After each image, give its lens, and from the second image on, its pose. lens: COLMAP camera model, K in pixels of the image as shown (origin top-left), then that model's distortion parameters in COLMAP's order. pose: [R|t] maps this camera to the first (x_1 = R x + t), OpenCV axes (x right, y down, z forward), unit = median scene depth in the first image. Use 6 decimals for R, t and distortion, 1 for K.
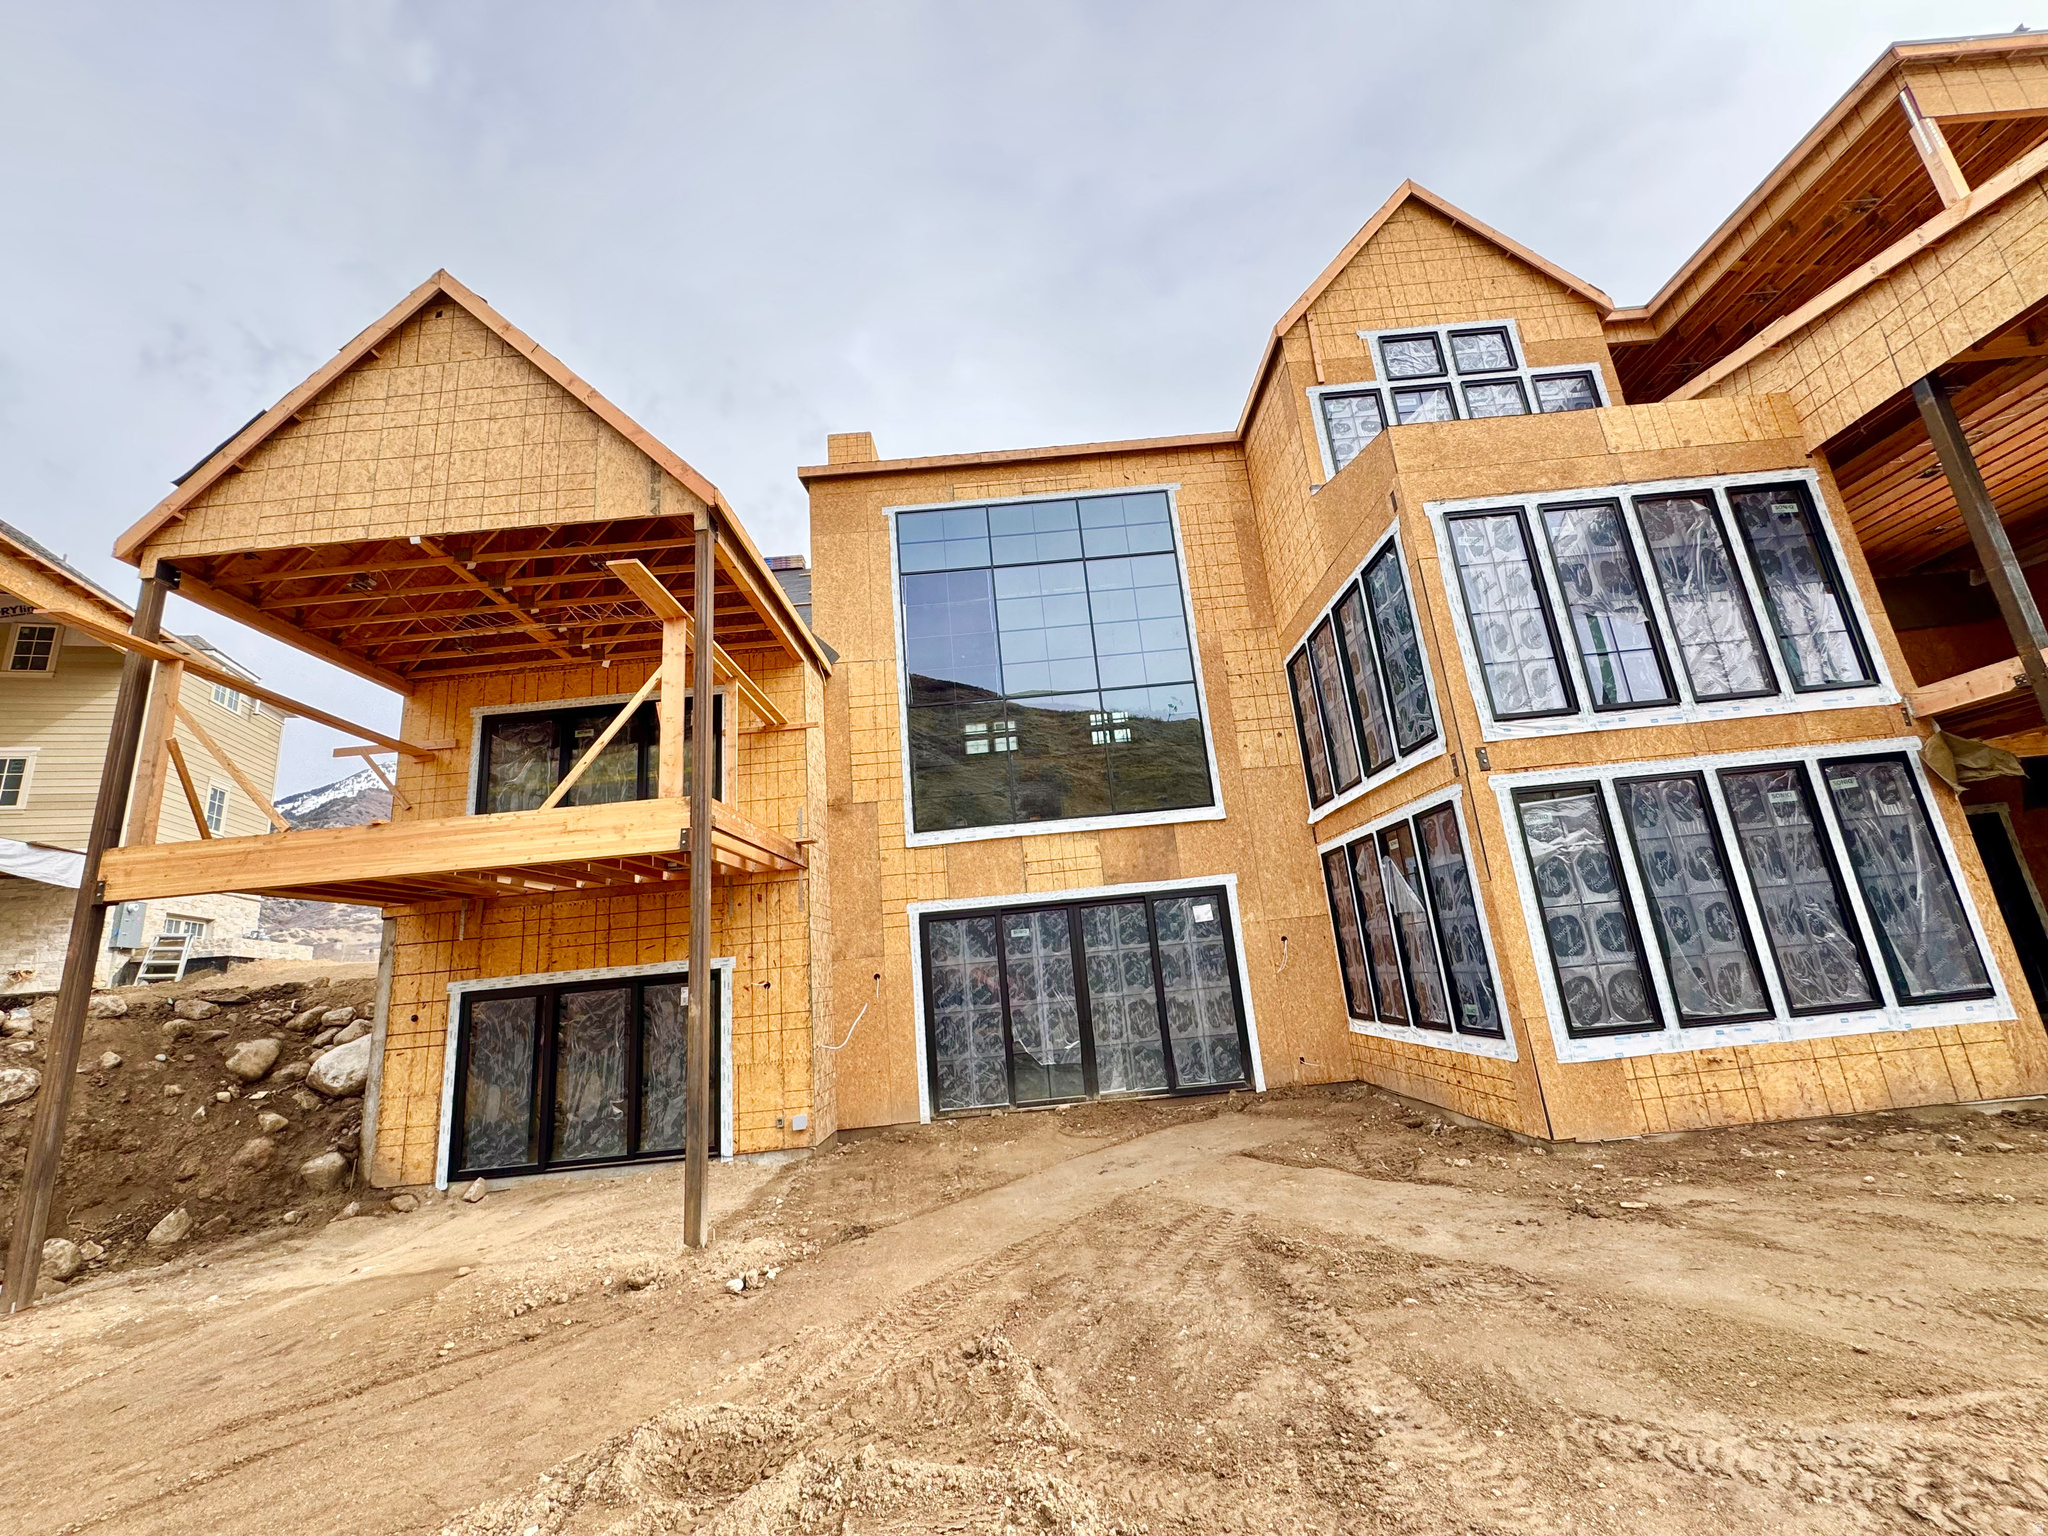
lens RADIAL K [[818.7, 0, 1026.9], [0, 818.7, 764.9], [0, 0, 1]] dist [-0.003209, 0.000613]
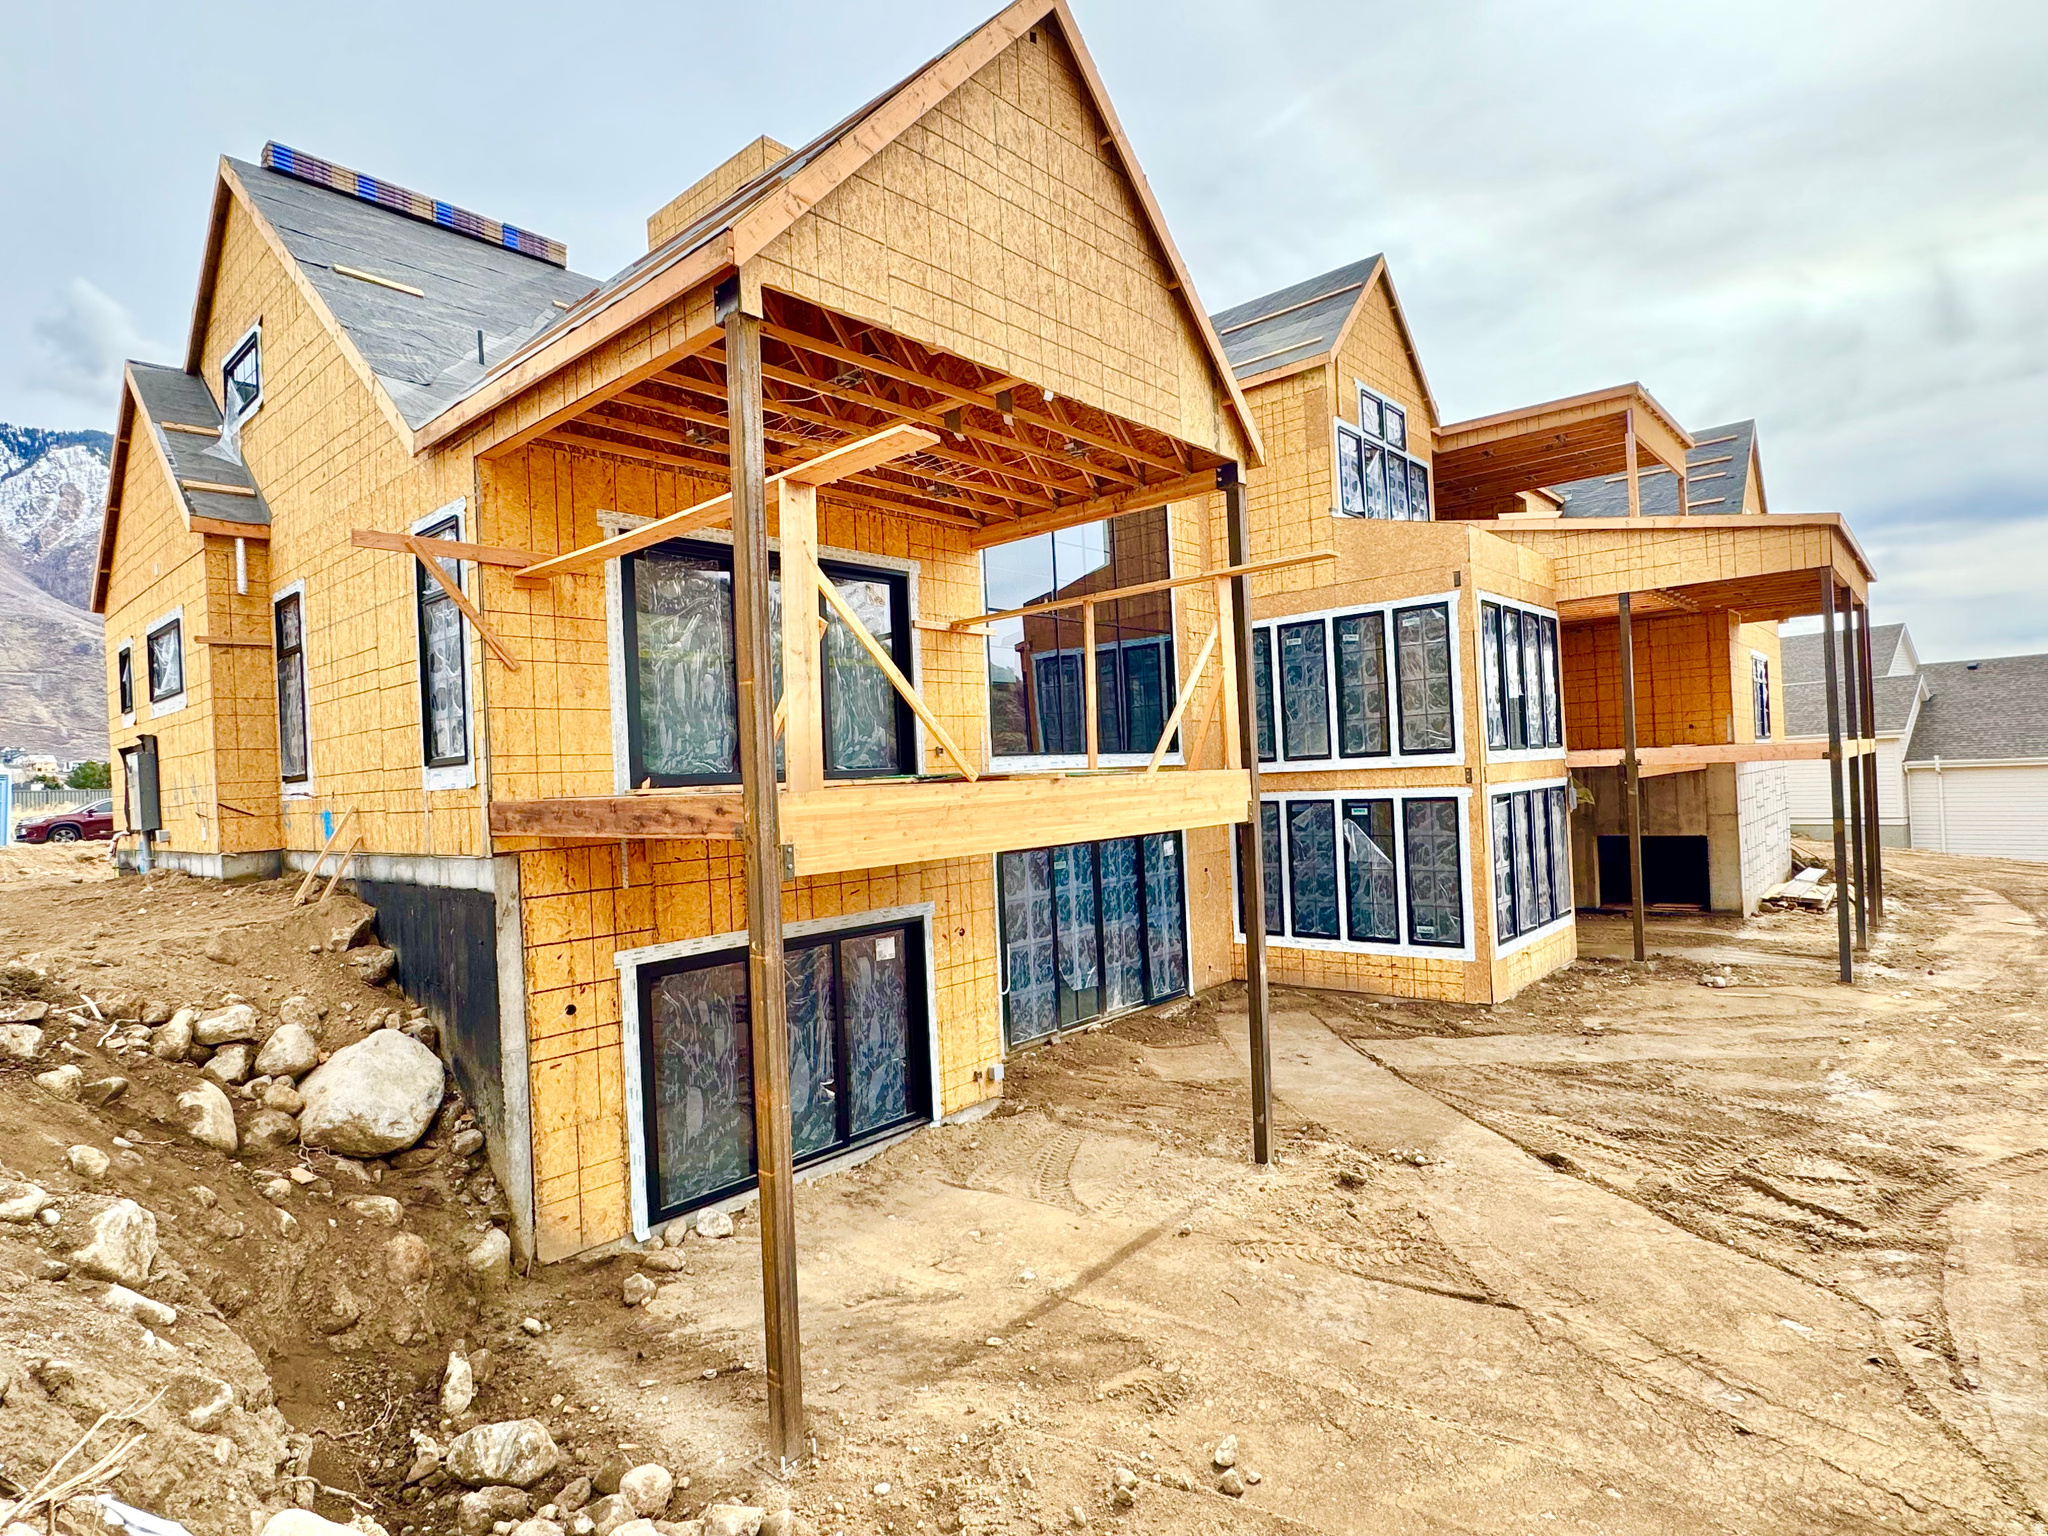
lens RADIAL K [[1070.5, 0, 1040.0], [0, 1070.5, 767.0], [0, 0, 1]] dist [-0.004464, 0.000204]
pose [[0.650880, 0.067172, 0.756203, -1.166416], [-0.200942, 0.975796, 0.086278, -0.019968], [-0.732104, -0.208110, 0.648624, 0.234305]]
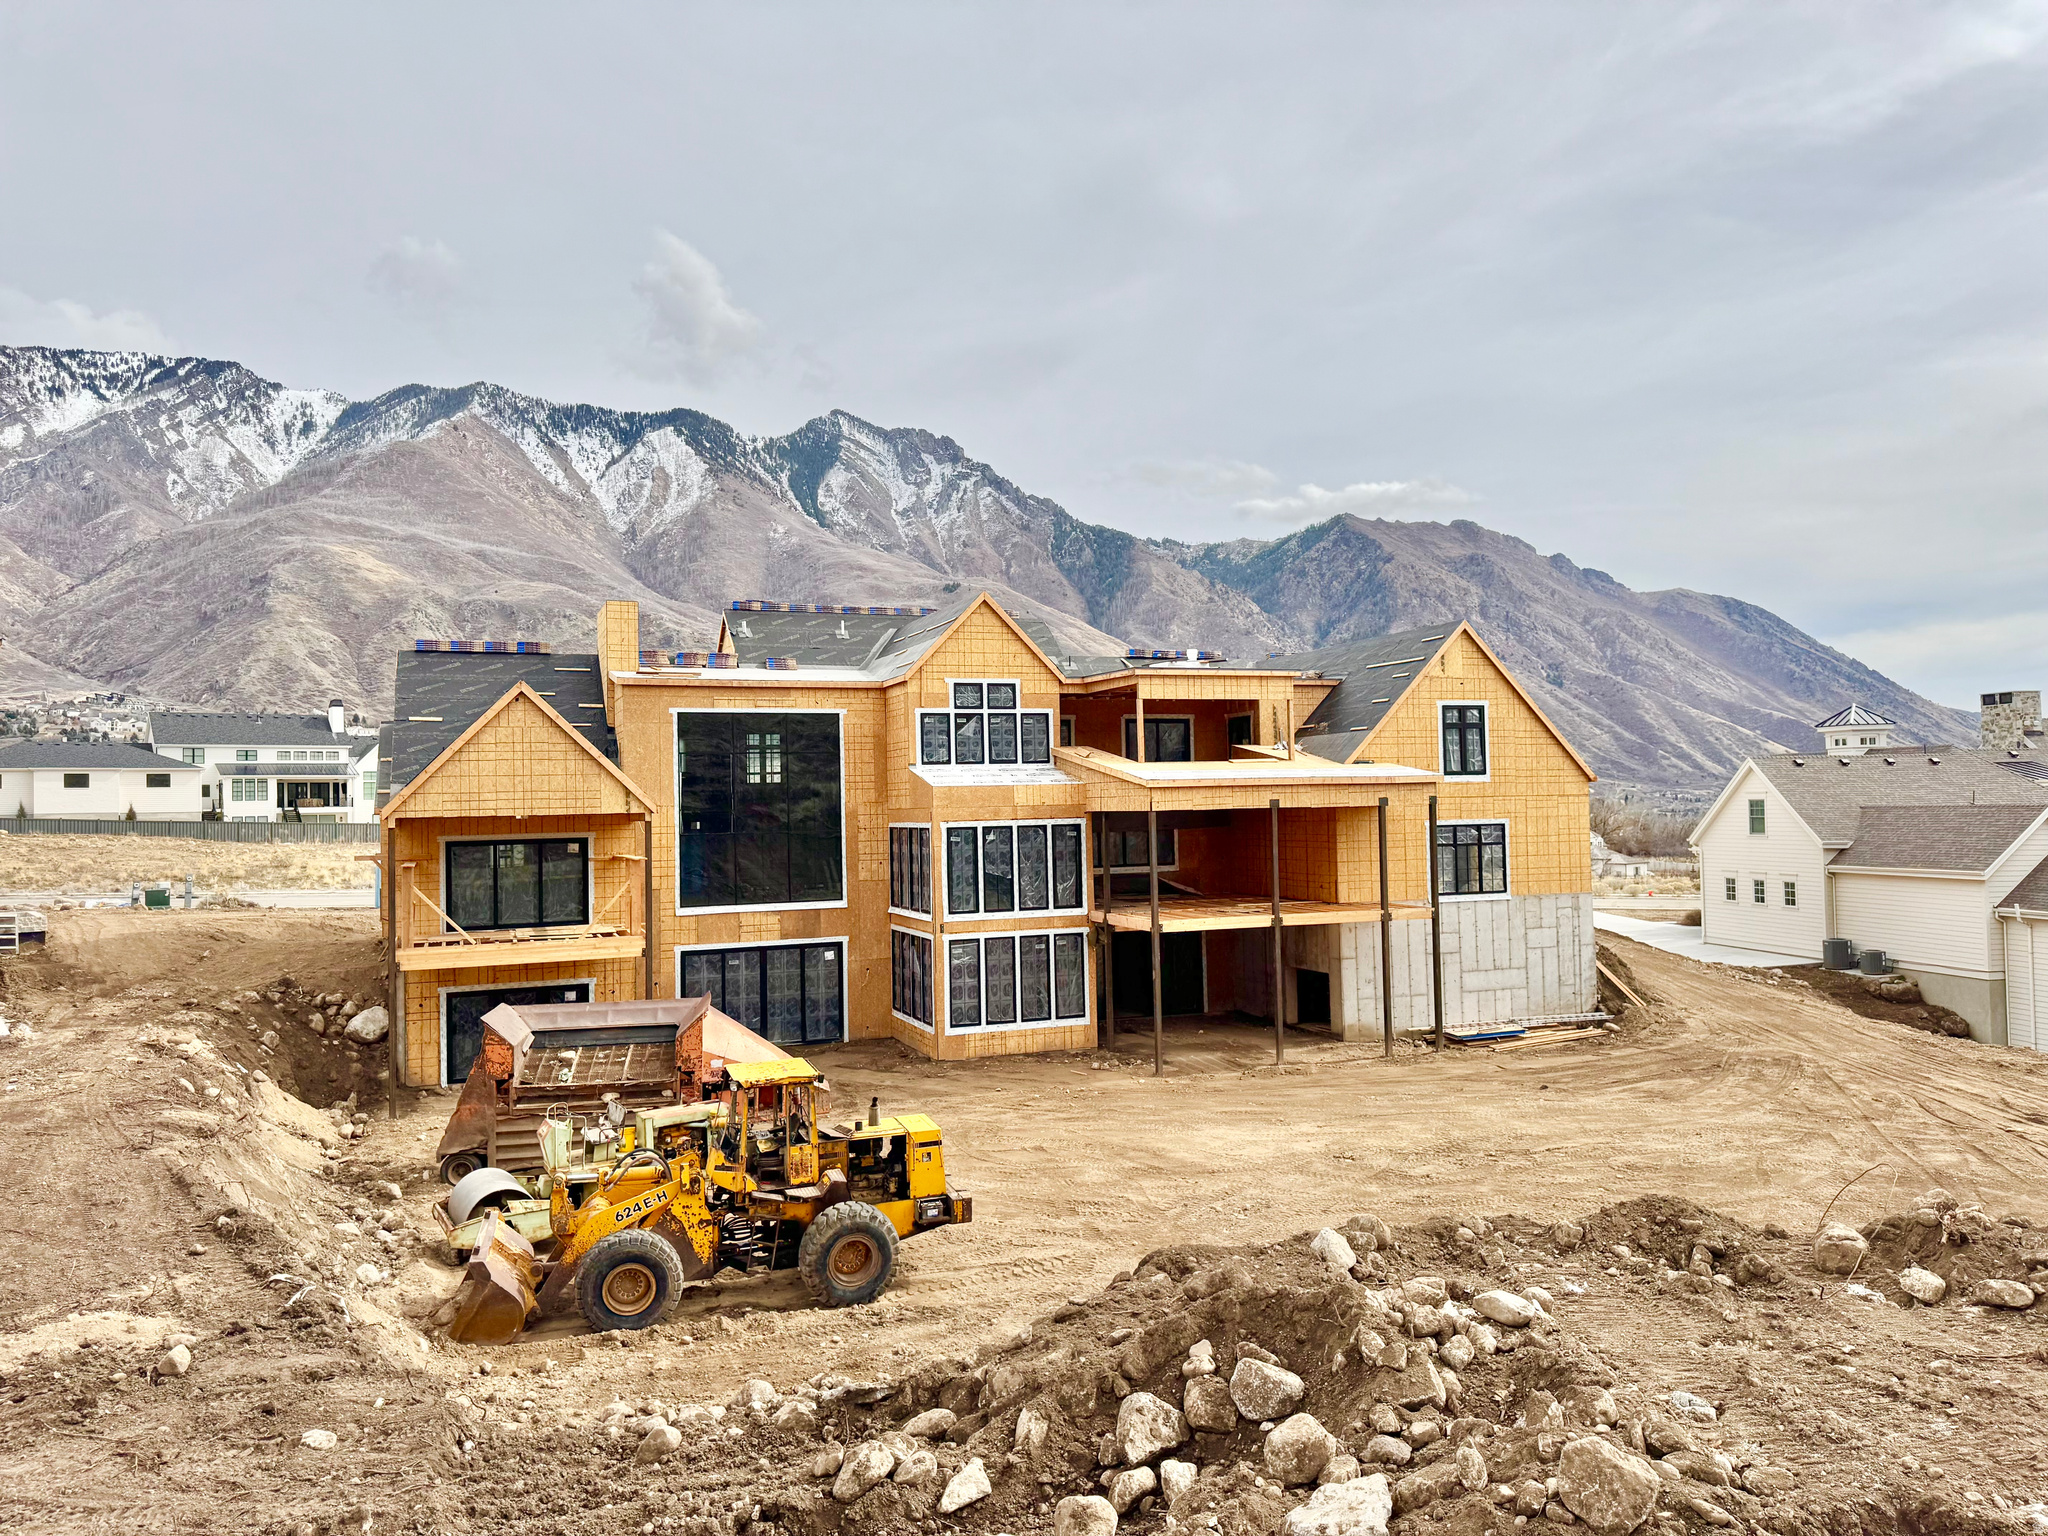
lens RADIAL K [[1434.9, 0, 1036.8], [0, 1434.9, 772.7], [0, 0, 1]] dist [0.083670, -0.101642]
pose [[0.926238, 0.079376, 0.368488, -0.718758], [-0.152929, 0.972639, 0.174889, -1.055511], [-0.344523, -0.218341, 0.913034, -2.538133]]
